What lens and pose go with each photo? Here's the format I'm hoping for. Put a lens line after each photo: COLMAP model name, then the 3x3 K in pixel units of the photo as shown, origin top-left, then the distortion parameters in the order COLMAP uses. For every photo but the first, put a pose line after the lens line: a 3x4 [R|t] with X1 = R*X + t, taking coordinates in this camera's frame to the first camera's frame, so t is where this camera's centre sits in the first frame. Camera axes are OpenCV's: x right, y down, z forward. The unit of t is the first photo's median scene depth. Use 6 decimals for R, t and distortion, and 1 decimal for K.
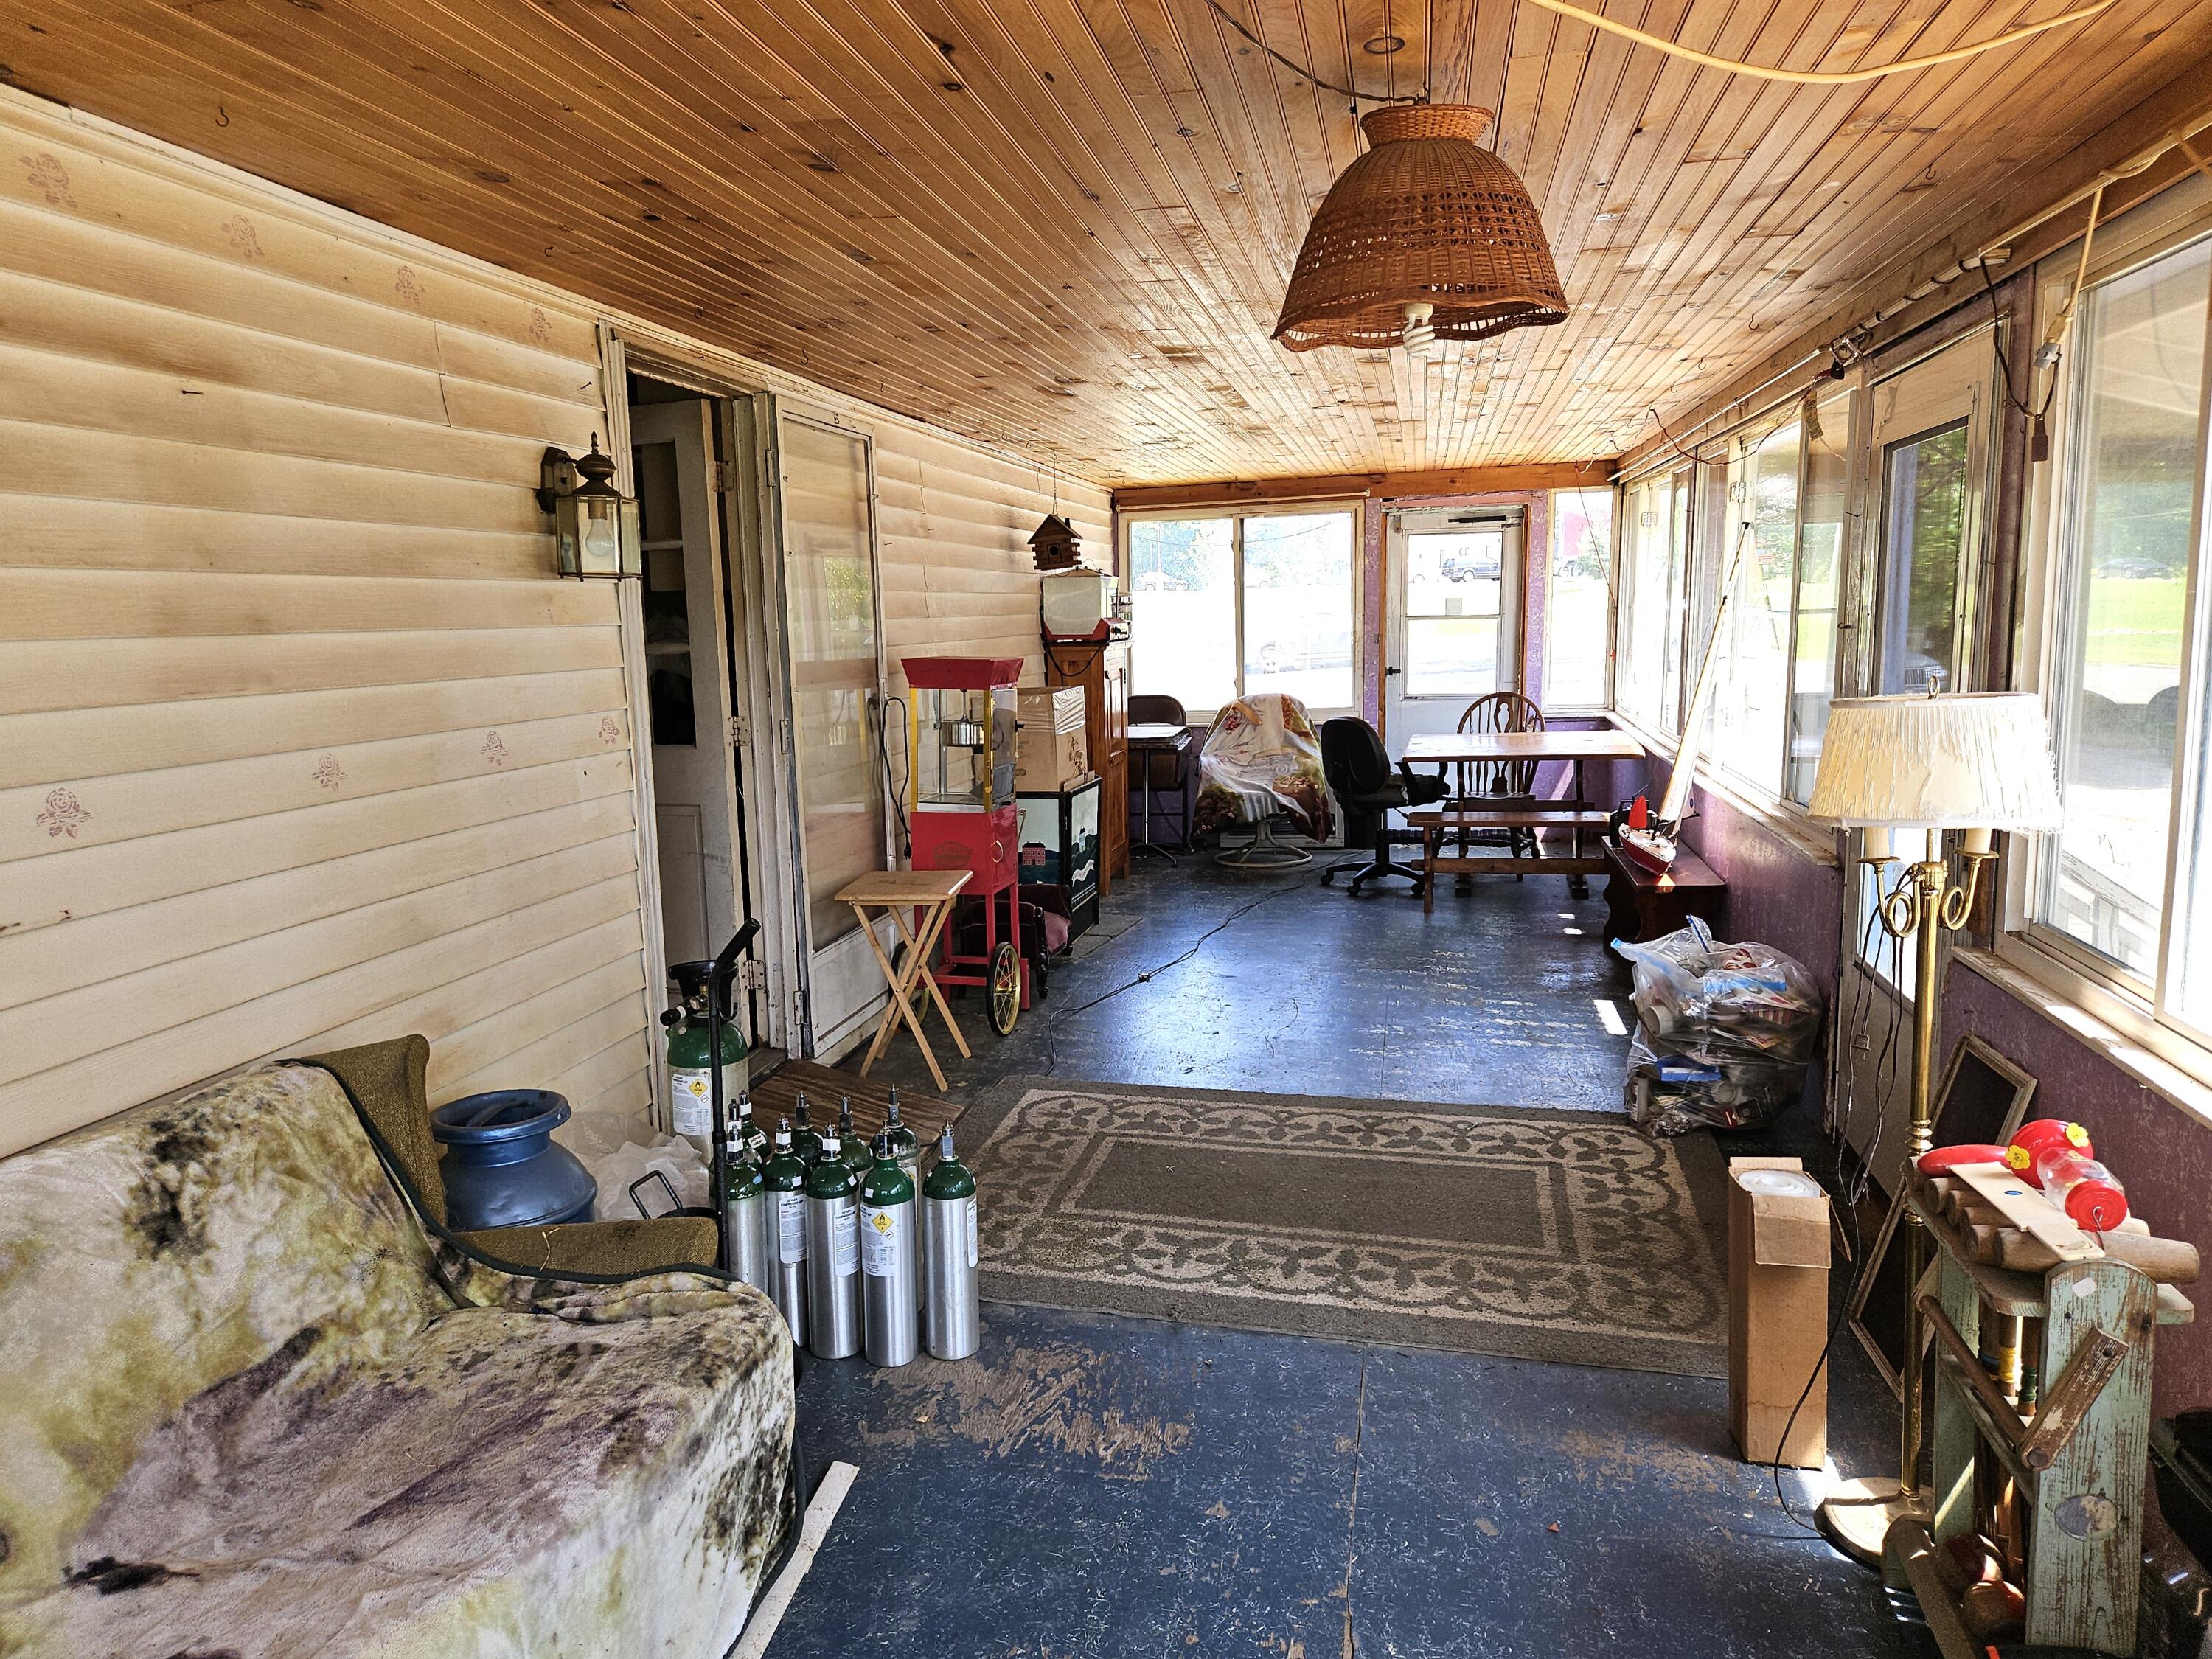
lens RADIAL K [[1500.7, 0, 1106.0], [0, 1500.7, 829.5], [0, 0, 1]] dist [0.064907, -0.051763]
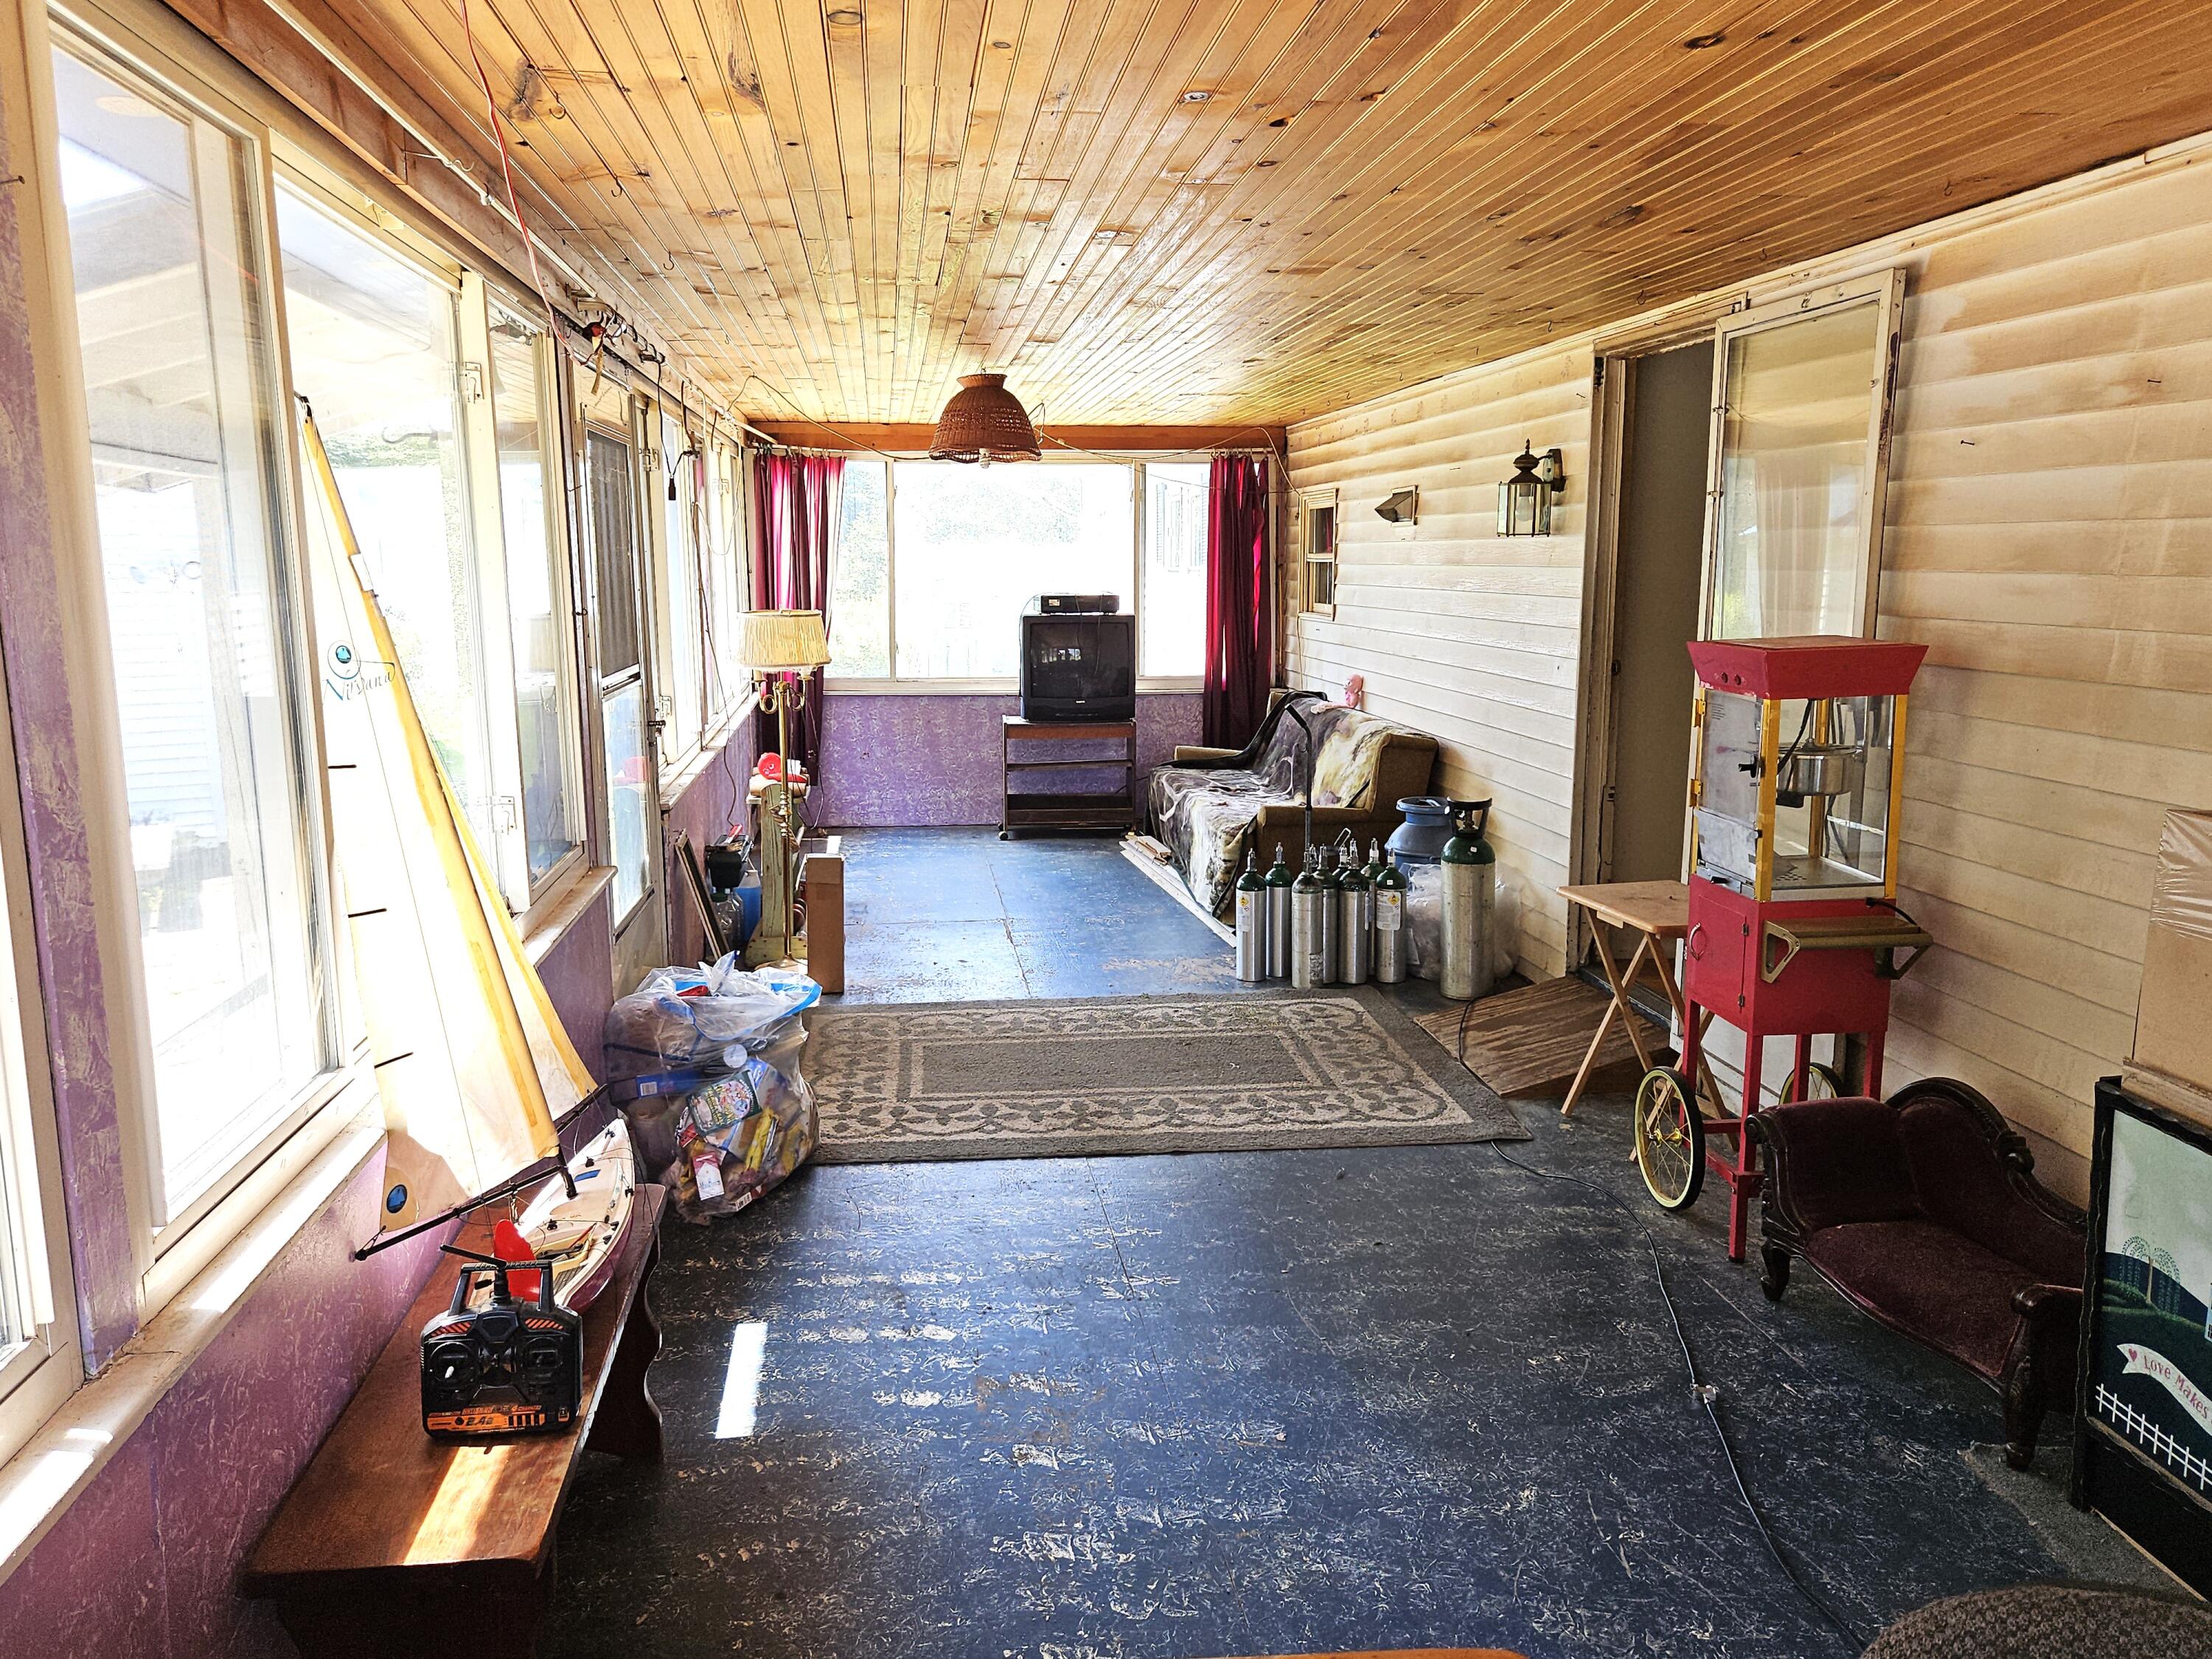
lens RADIAL K [[1500.7, 0, 1106.0], [0, 1500.7, 829.5], [0, 0, 1]] dist [0.064907, -0.051763]
pose [[-0.940819, 0.087754, -0.327352, 0.464808], [-0.022857, 0.947267, 0.319629, -0.288915], [0.338138, 0.308195, -0.889201, 1.824090]]
